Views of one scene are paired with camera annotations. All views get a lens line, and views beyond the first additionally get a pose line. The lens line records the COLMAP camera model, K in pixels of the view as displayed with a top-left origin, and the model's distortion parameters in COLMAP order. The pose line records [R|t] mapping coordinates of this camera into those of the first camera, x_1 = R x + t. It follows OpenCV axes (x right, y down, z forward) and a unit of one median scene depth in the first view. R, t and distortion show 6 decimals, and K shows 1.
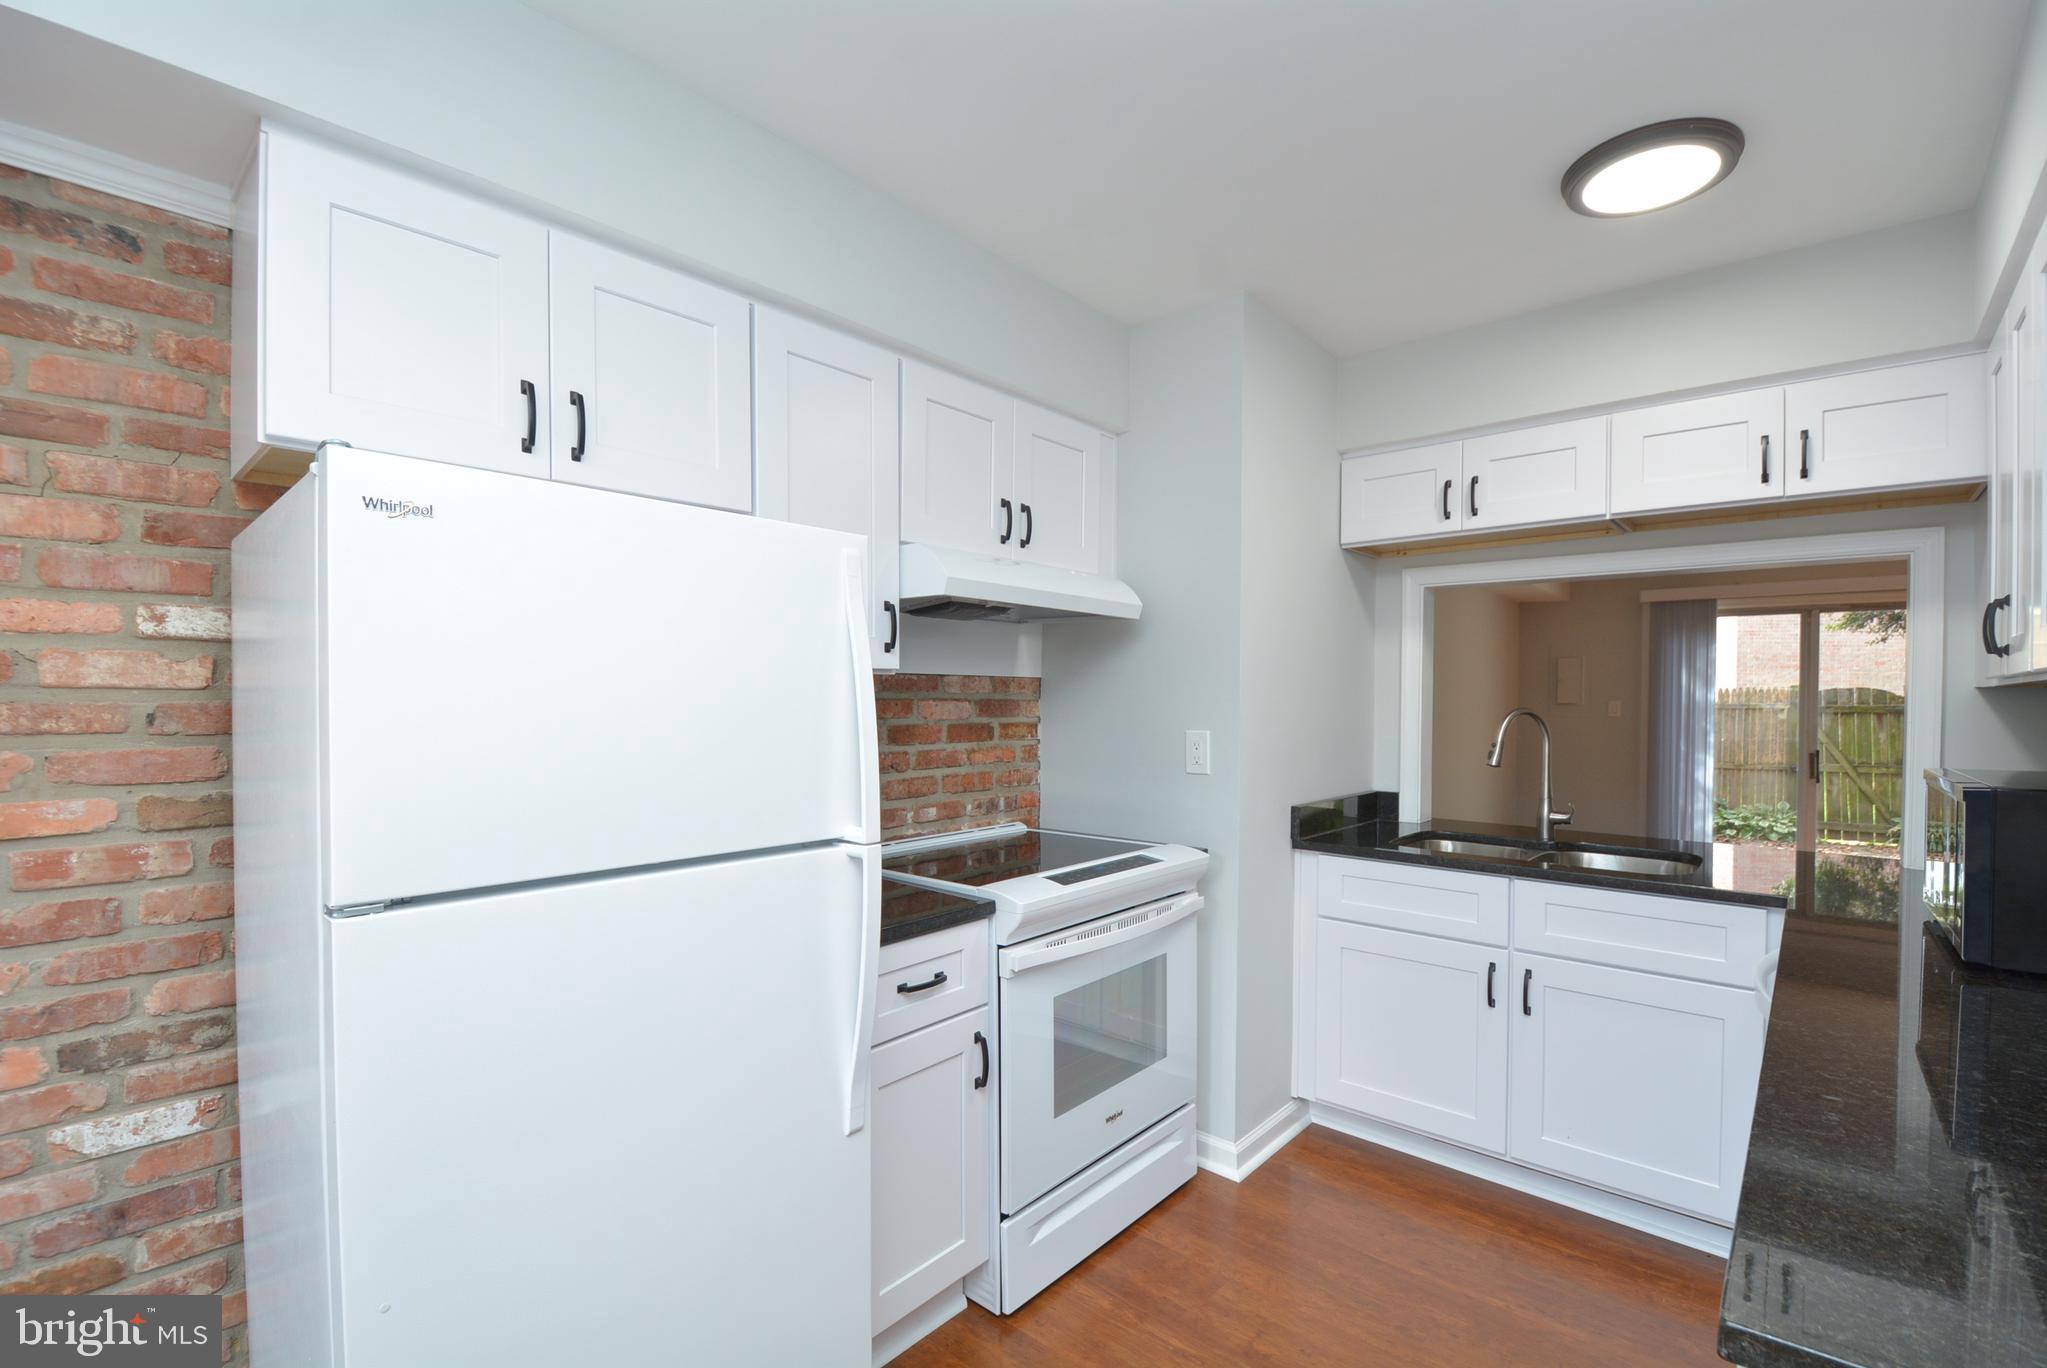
lens RADIAL K [[894.9, 0, 1047.0], [0, 894.9, 708.7], [0, 0, 1]] dist [0.016558, -0.024141]
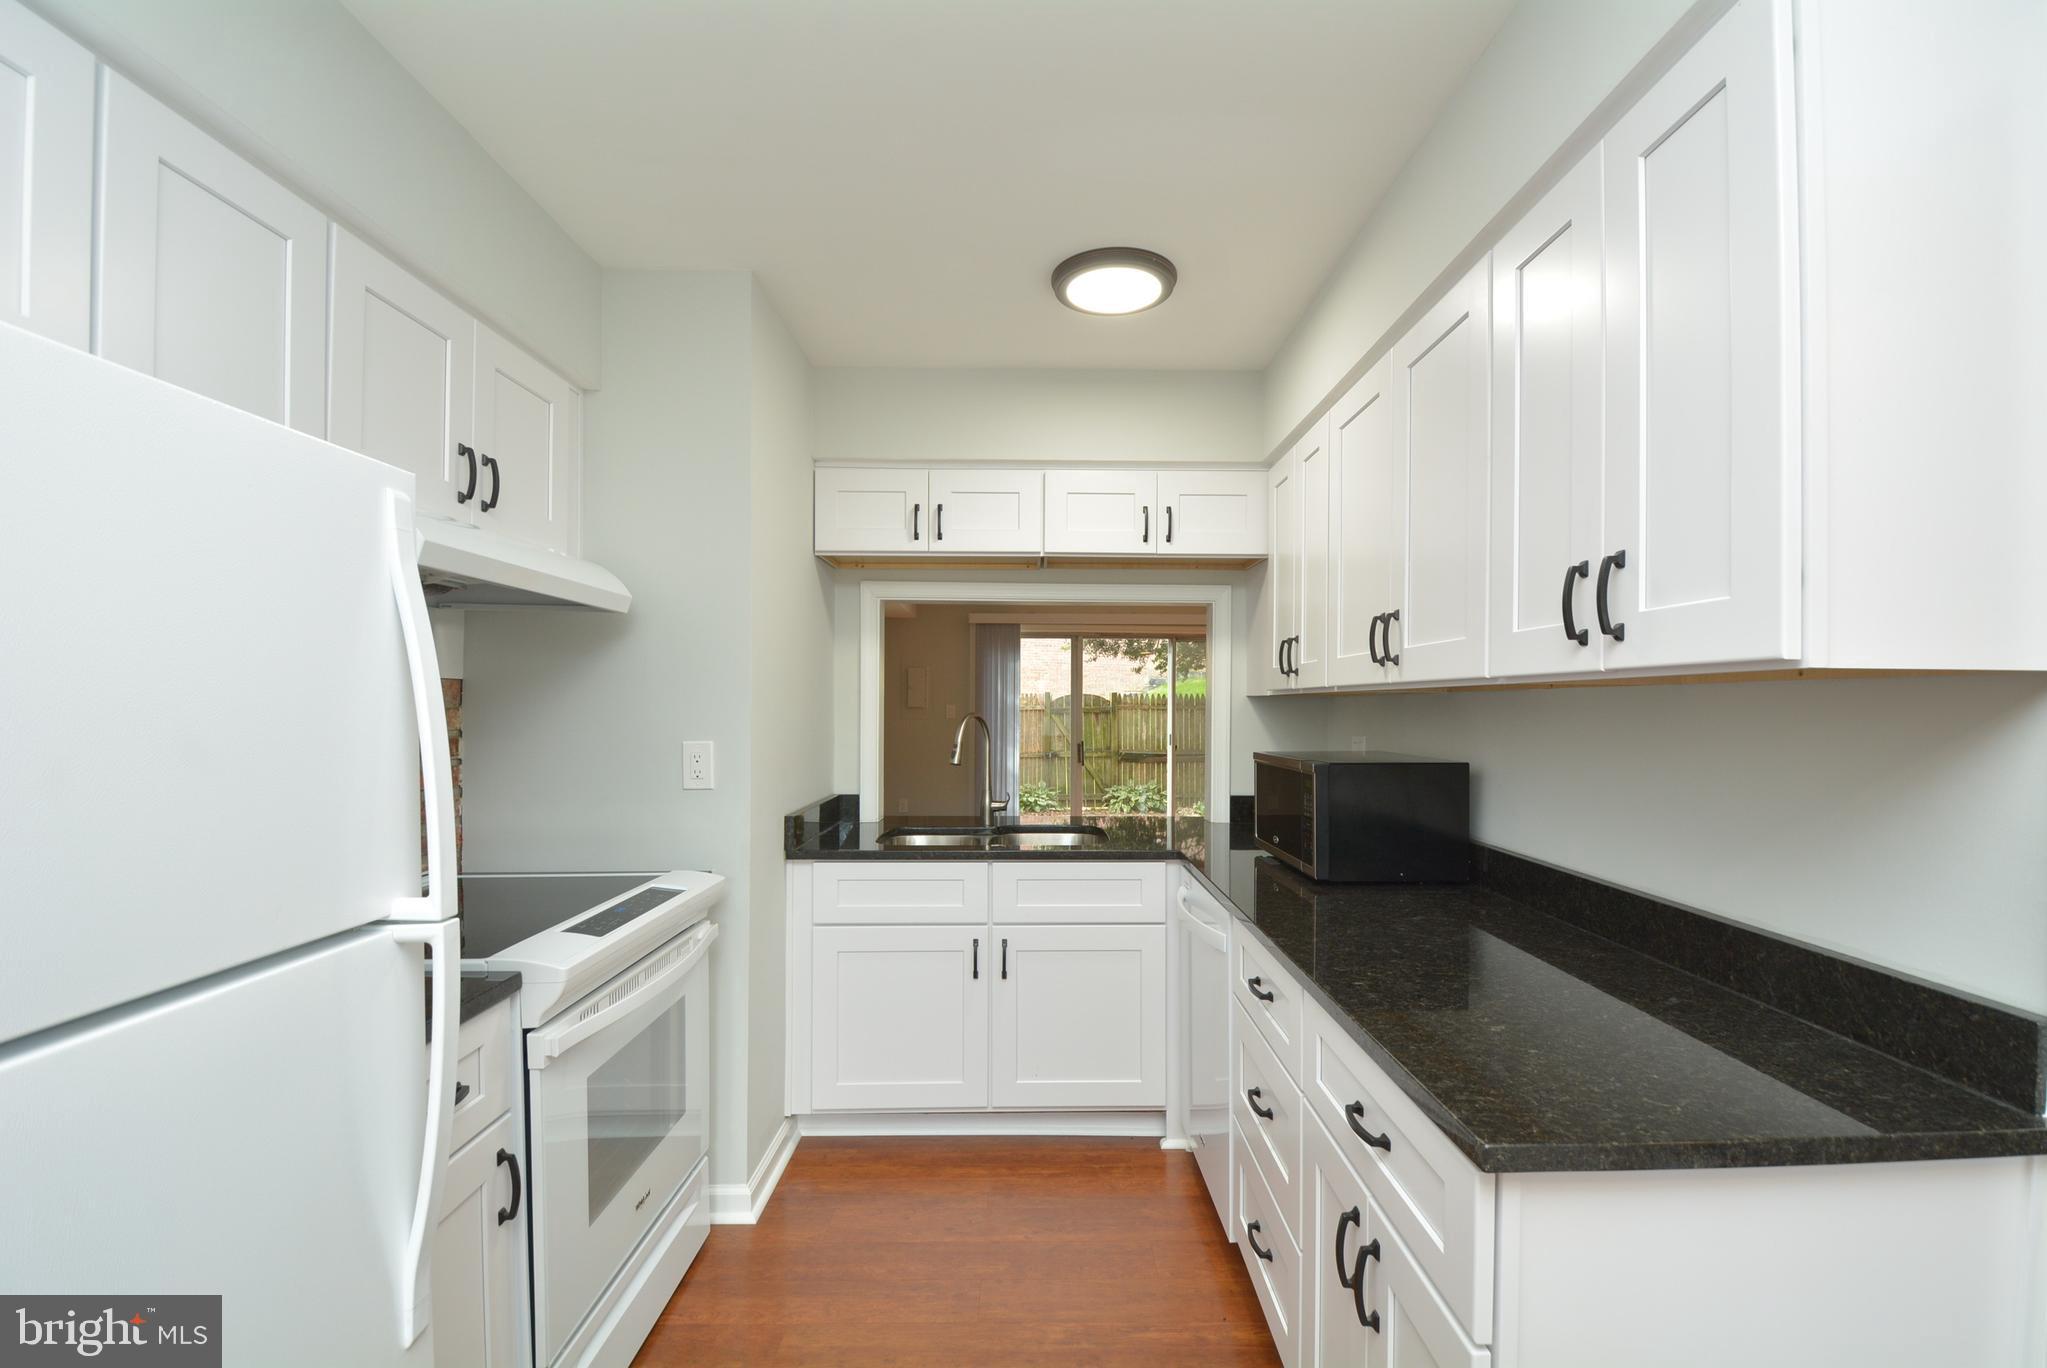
lens RADIAL K [[894.9, 0, 1047.0], [0, 894.9, 708.7], [0, 0, 1]] dist [0.016558, -0.024141]
pose [[0.744416, -0.006880, 0.667680, -0.213346], [0.009800, 0.999952, -0.000623, -0.005483], [-0.667644, 0.007007, 0.744448, 0.115708]]
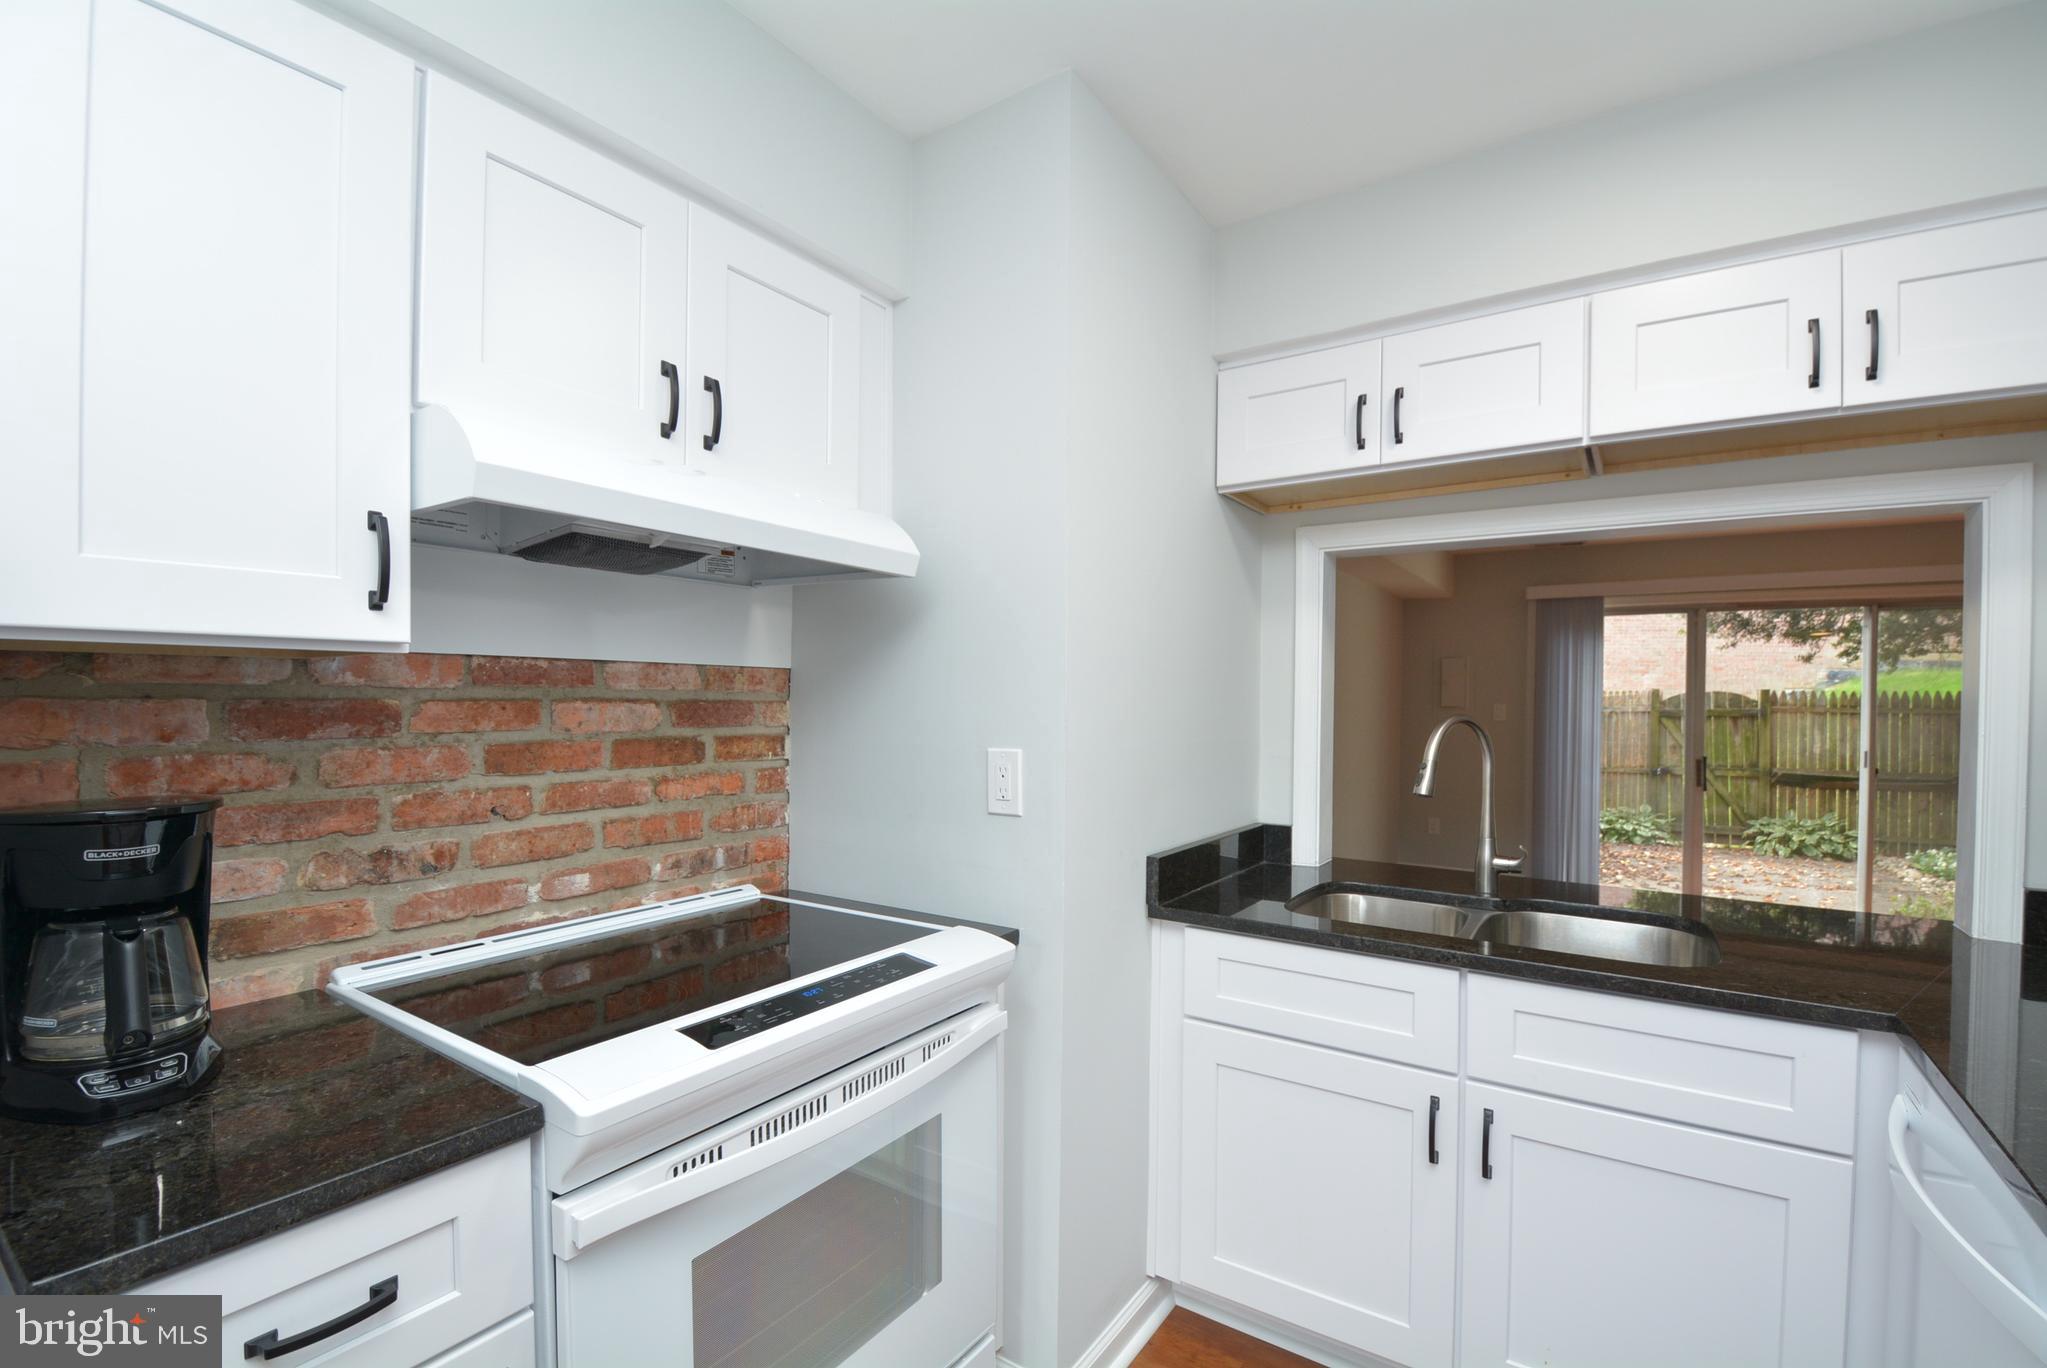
lens RADIAL K [[894.9, 0, 1047.0], [0, 894.9, 708.7], [0, 0, 1]] dist [0.016558, -0.024141]
pose [[0.991969, 0.001578, 0.126468, 0.143186], [-0.001296, 0.999996, -0.002312, -0.004046], [-0.126471, 0.002130, 0.991968, 0.427786]]
